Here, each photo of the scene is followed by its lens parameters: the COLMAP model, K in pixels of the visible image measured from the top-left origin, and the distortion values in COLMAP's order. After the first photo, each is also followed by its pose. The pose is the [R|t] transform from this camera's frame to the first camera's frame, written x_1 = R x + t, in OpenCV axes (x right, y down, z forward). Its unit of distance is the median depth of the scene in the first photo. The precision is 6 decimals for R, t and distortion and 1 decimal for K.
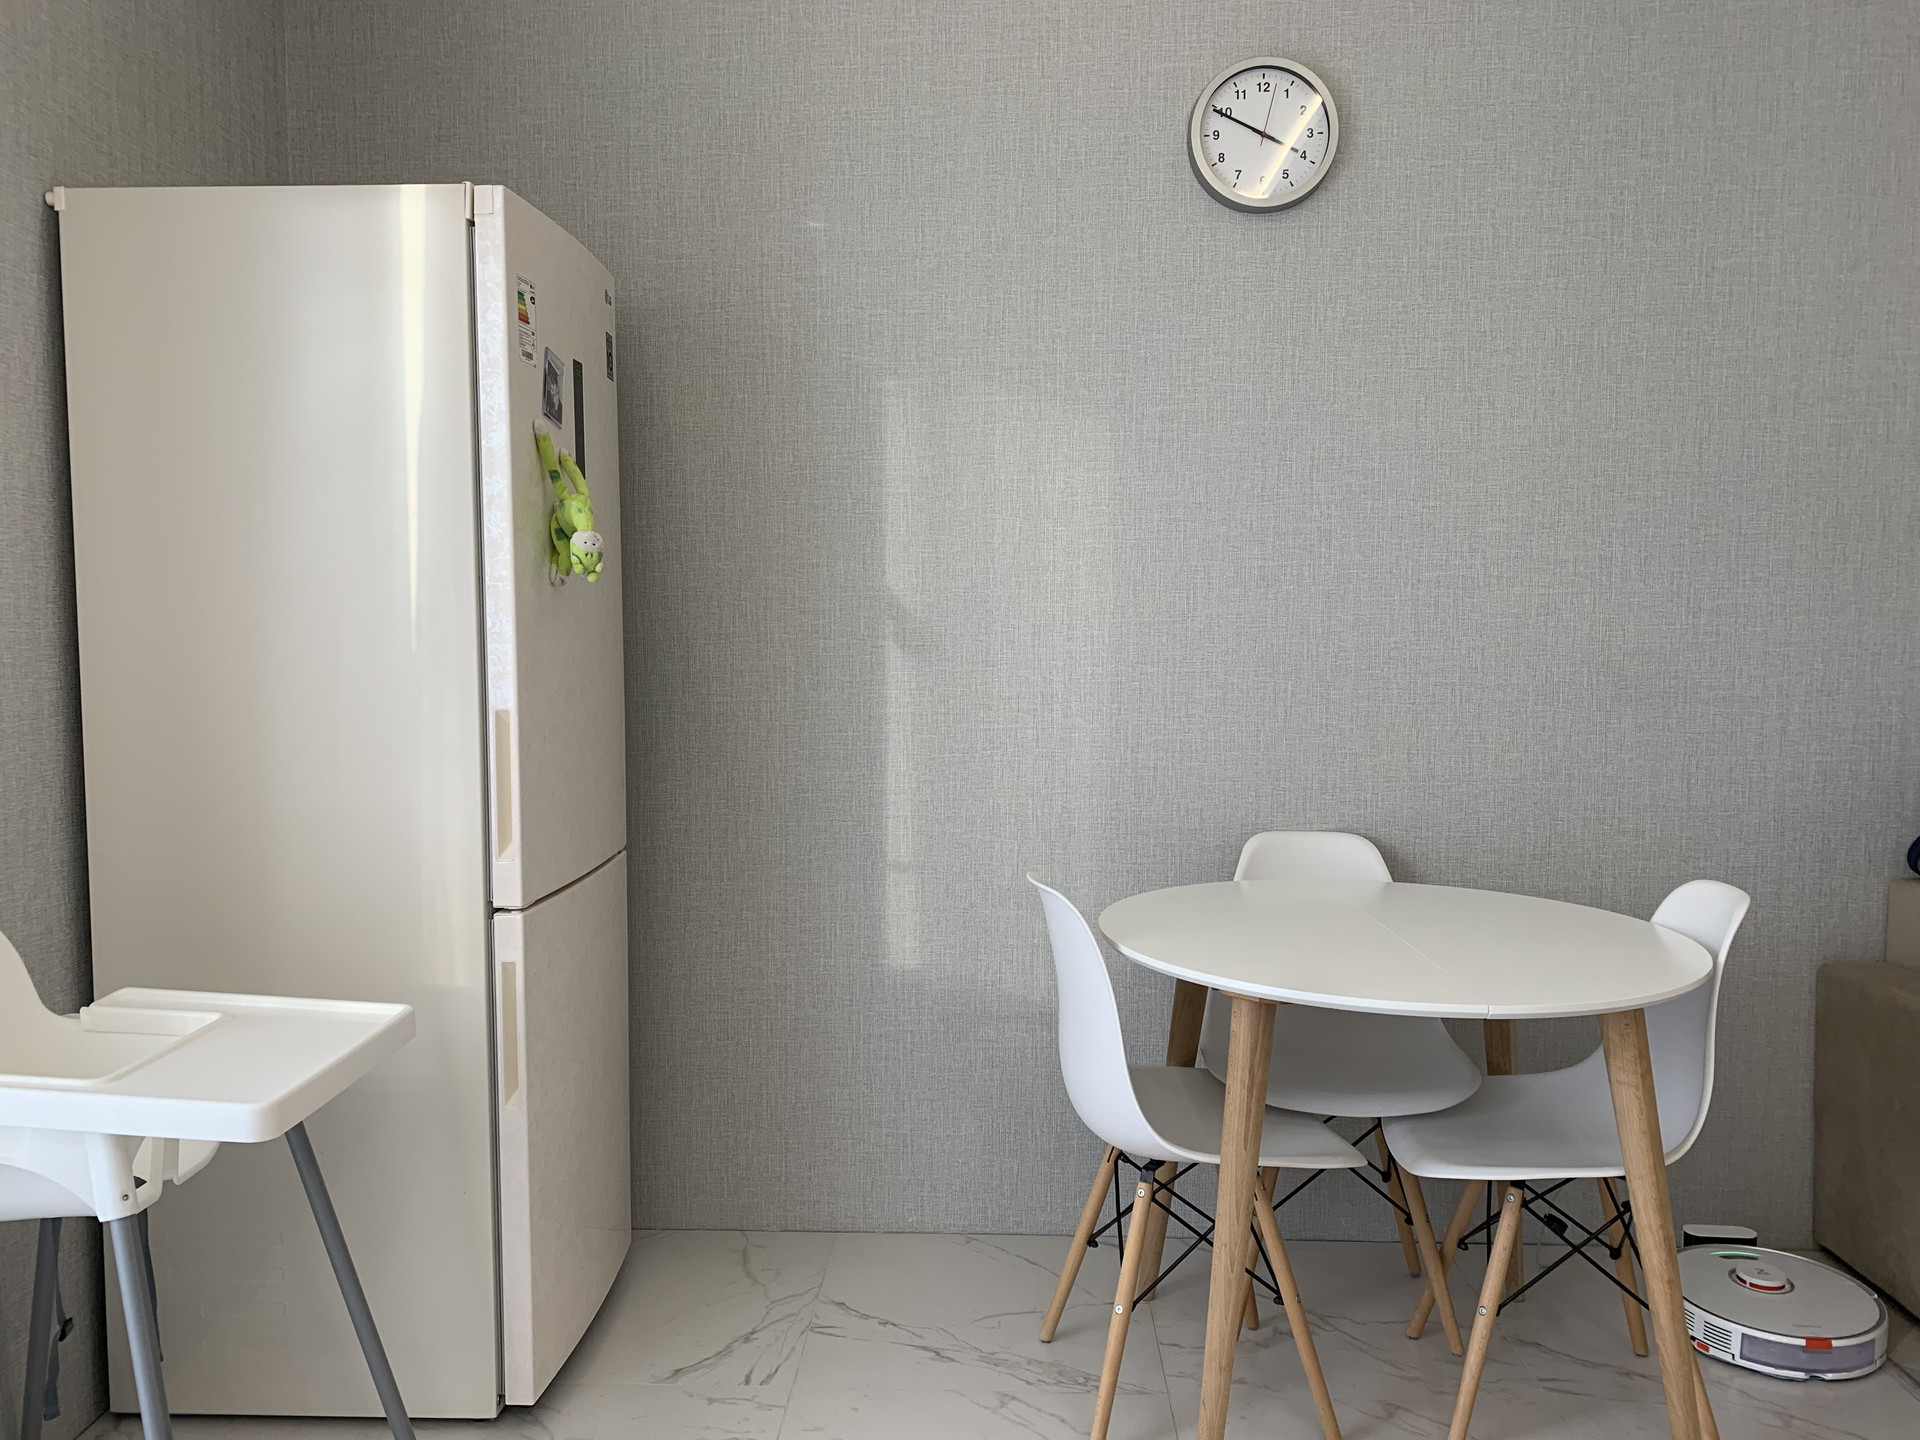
lens RADIAL K [[1463.1, 0, 951.3], [0, 1463.1, 718.1], [0, 0, 1]] dist [0.034639, -0.036381]
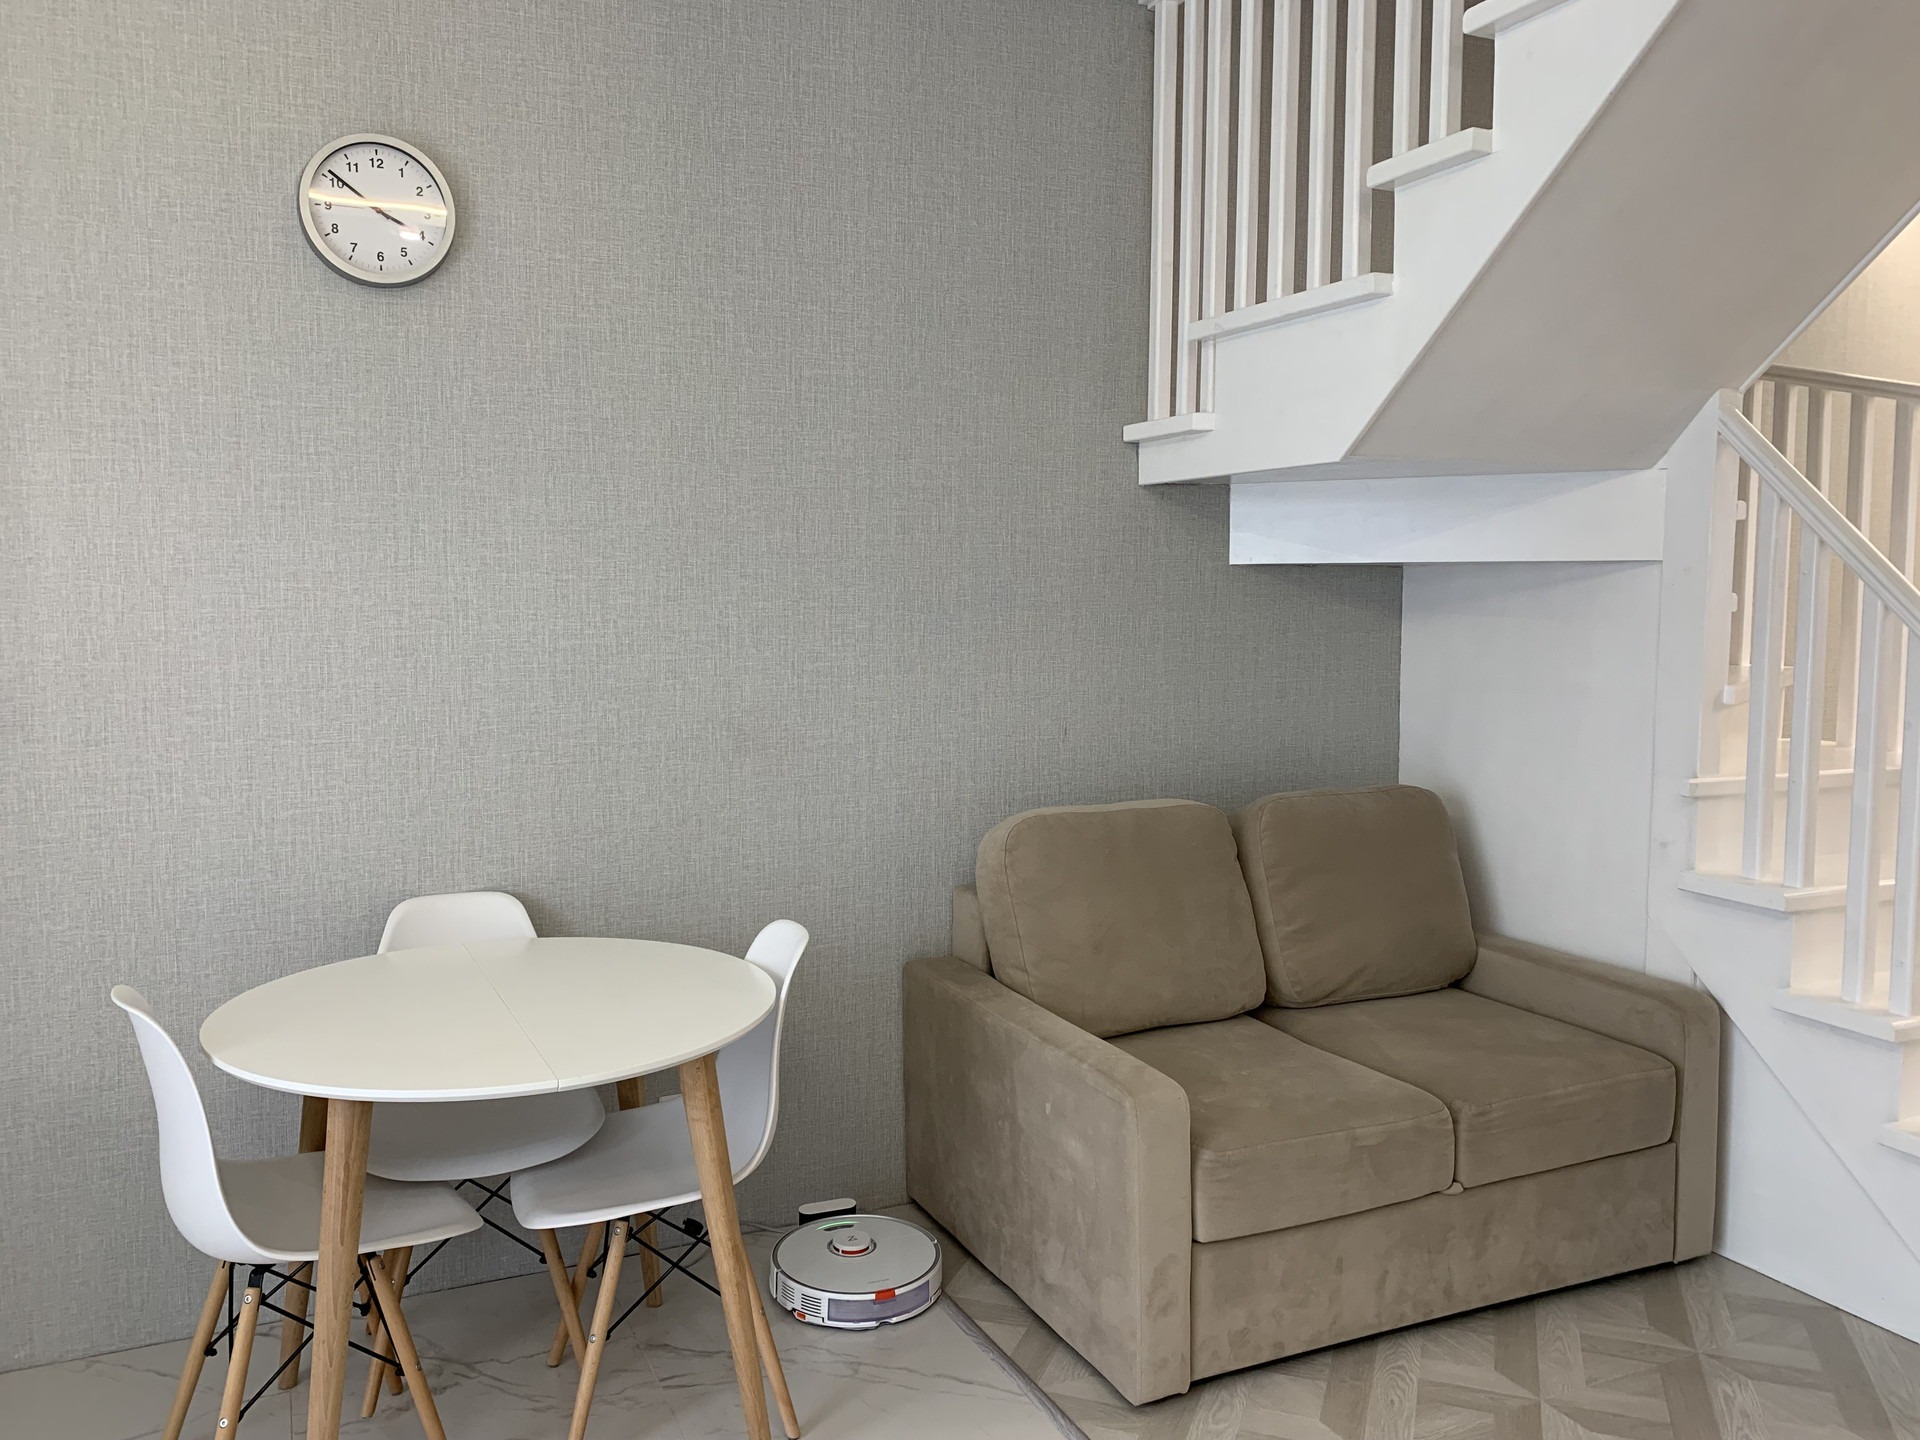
lens RADIAL K [[1463.1, 0, 942.2], [0, 1463.1, 712.8], [0, 0, 1]] dist [0.034639, -0.036381]
pose [[0.891776, -0.034582, 0.451153, 0.088794], [0.027745, 0.999378, 0.021762, -0.063615], [-0.451625, -0.006889, 0.892181, -0.074180]]
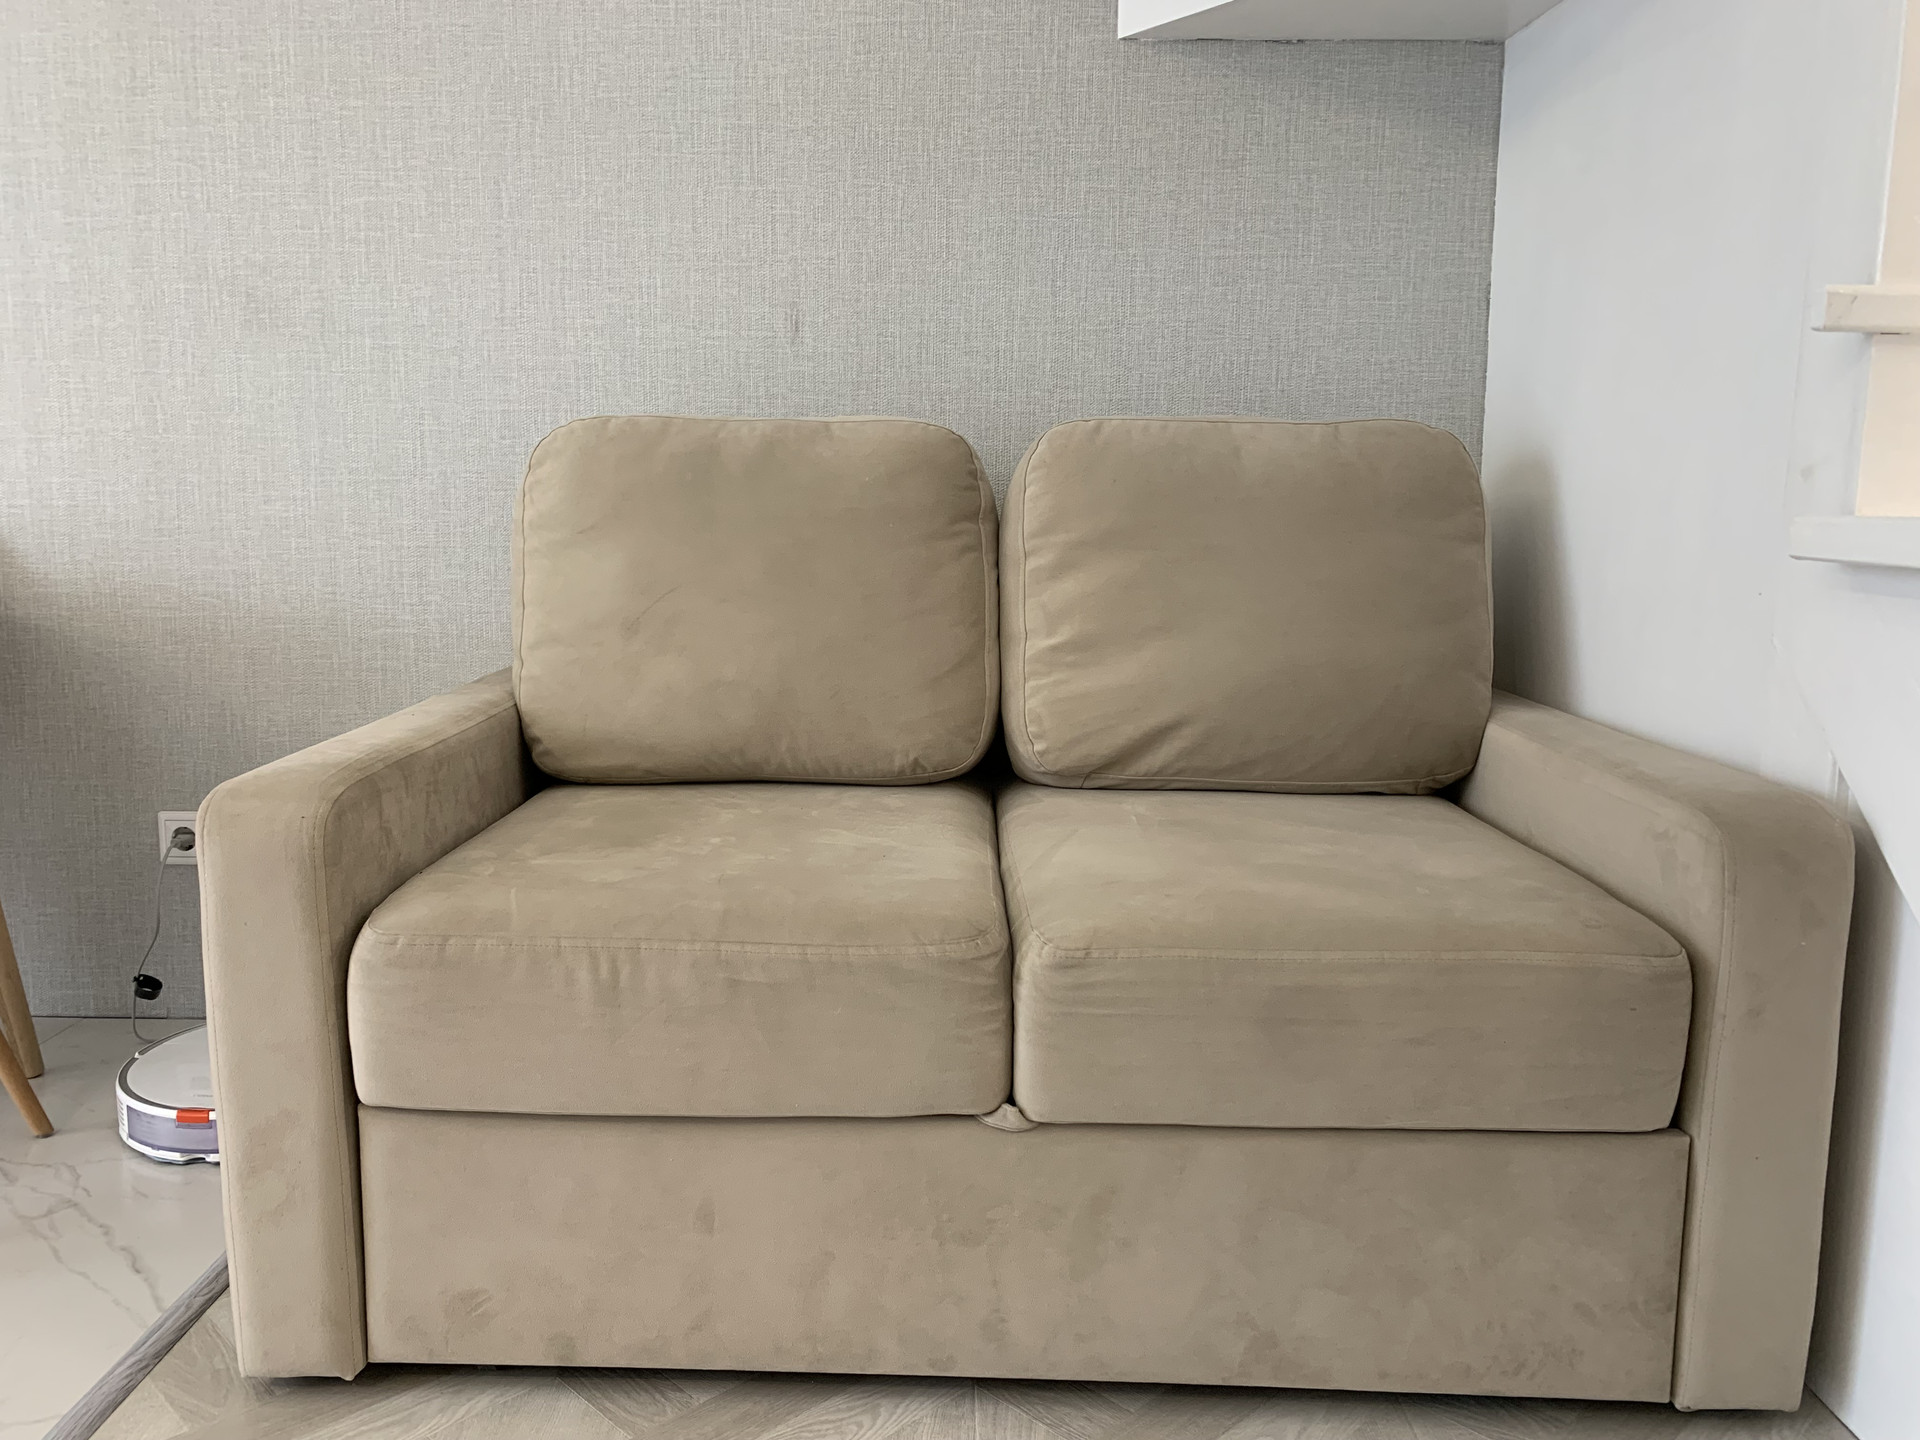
lens RADIAL K [[1463.1, 0, 876.2], [0, 1463.1, 709.6], [0, 0, 1]] dist [0.034639, -0.036381]
pose [[0.999665, 0.009786, 0.023960, 0.782085], [-0.011688, 0.996680, 0.080575, 0.124197], [-0.023092, -0.080828, 0.996461, 0.206289]]
